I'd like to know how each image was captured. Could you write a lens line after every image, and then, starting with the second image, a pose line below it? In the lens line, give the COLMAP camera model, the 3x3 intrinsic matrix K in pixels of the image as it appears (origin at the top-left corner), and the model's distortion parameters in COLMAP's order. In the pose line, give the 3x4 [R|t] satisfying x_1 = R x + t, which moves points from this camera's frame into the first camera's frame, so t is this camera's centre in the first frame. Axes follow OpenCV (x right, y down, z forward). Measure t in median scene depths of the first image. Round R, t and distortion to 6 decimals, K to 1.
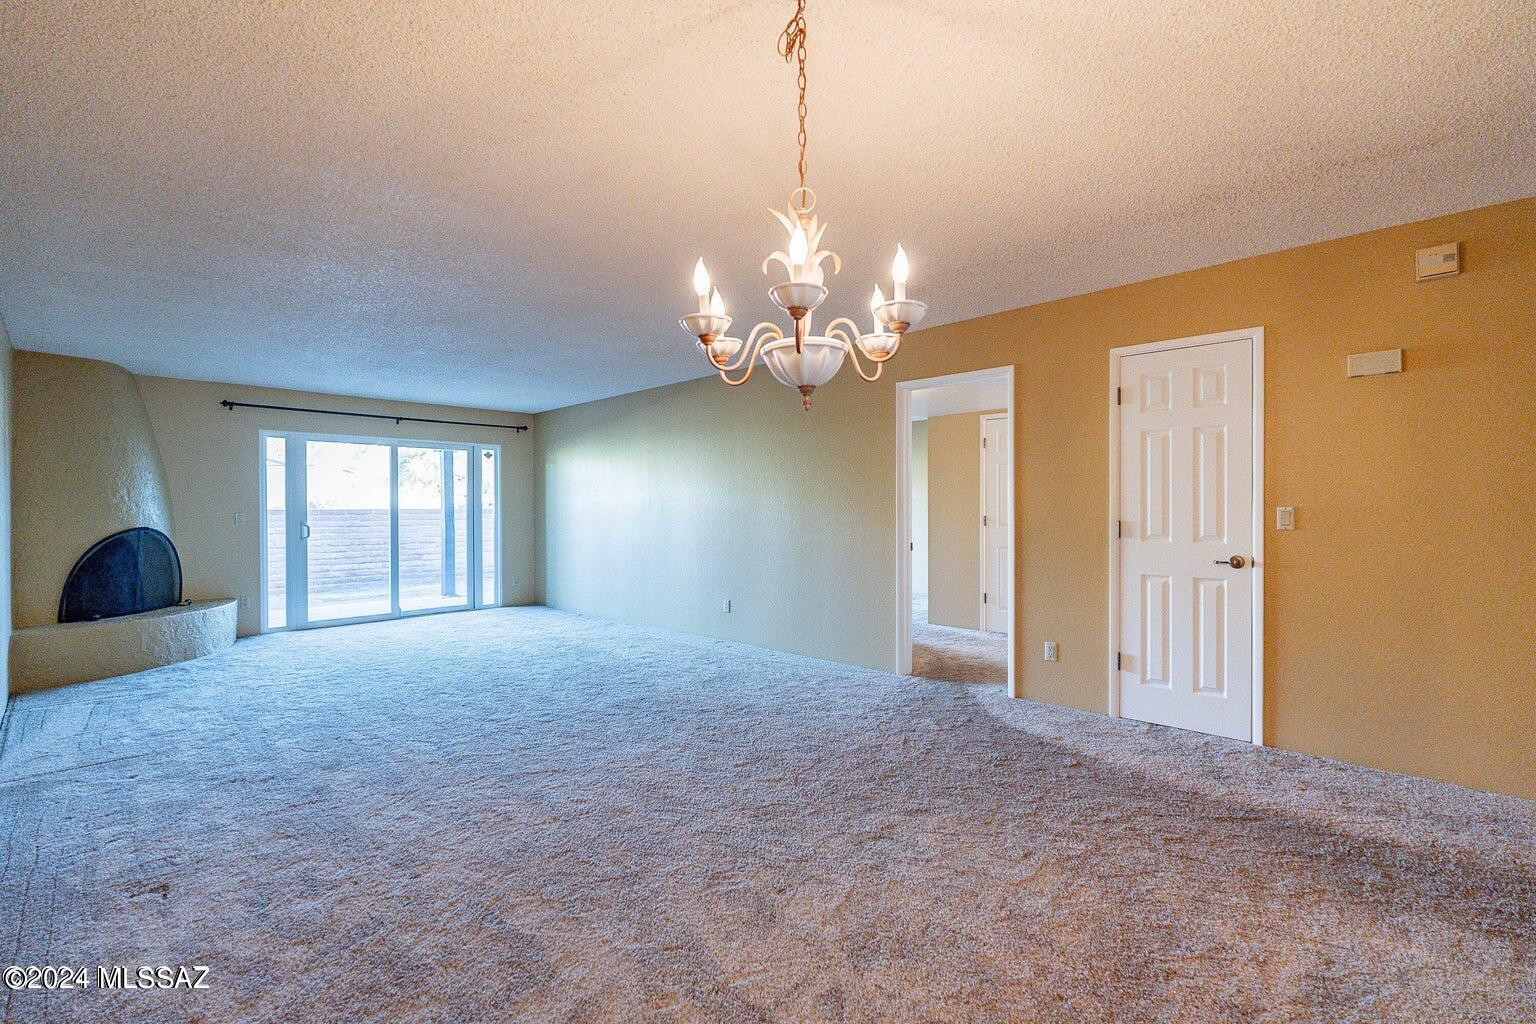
lens RADIAL K [[672.3, 0, 755.0], [0, 672.3, 510.5], [0, 0, 1]] dist [-0.004721, 0.001173]
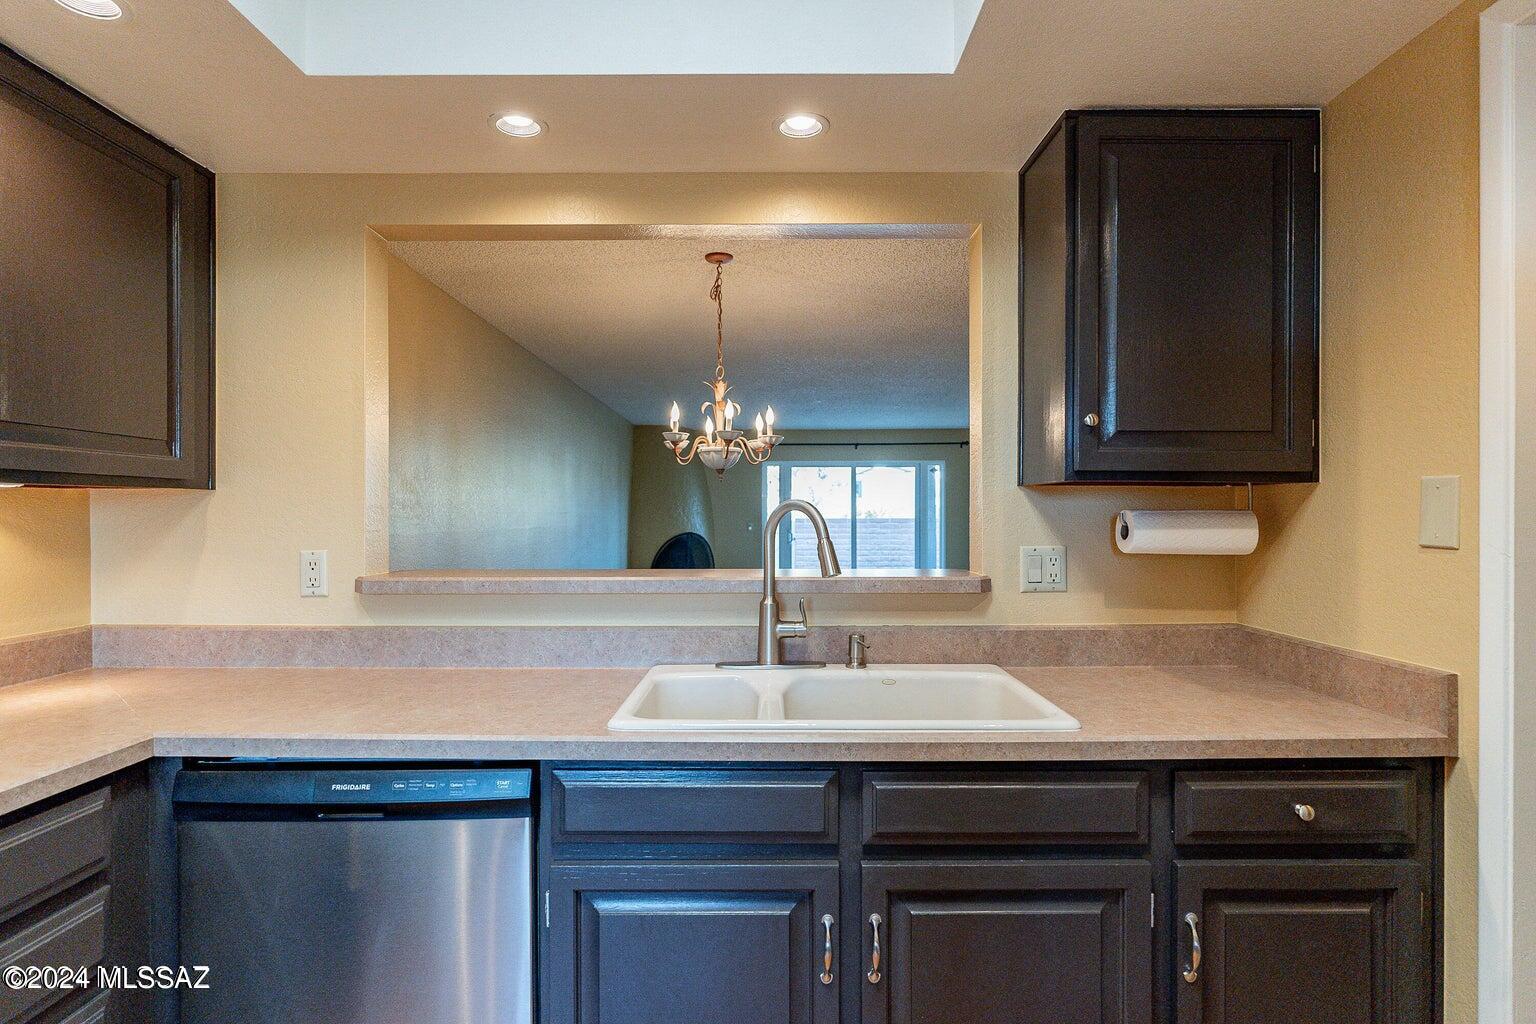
lens RADIAL K [[812.1, 0, 772.6], [0, 812.1, 520.6], [0, 0, 1]] dist [0.004184, -0.000817]
pose [[0.708859, 0.002800, -0.705344, 0.421217], [0.000597, 0.999989, 0.004570, -0.006799], [0.705350, -0.003661, 0.708850, -0.150719]]
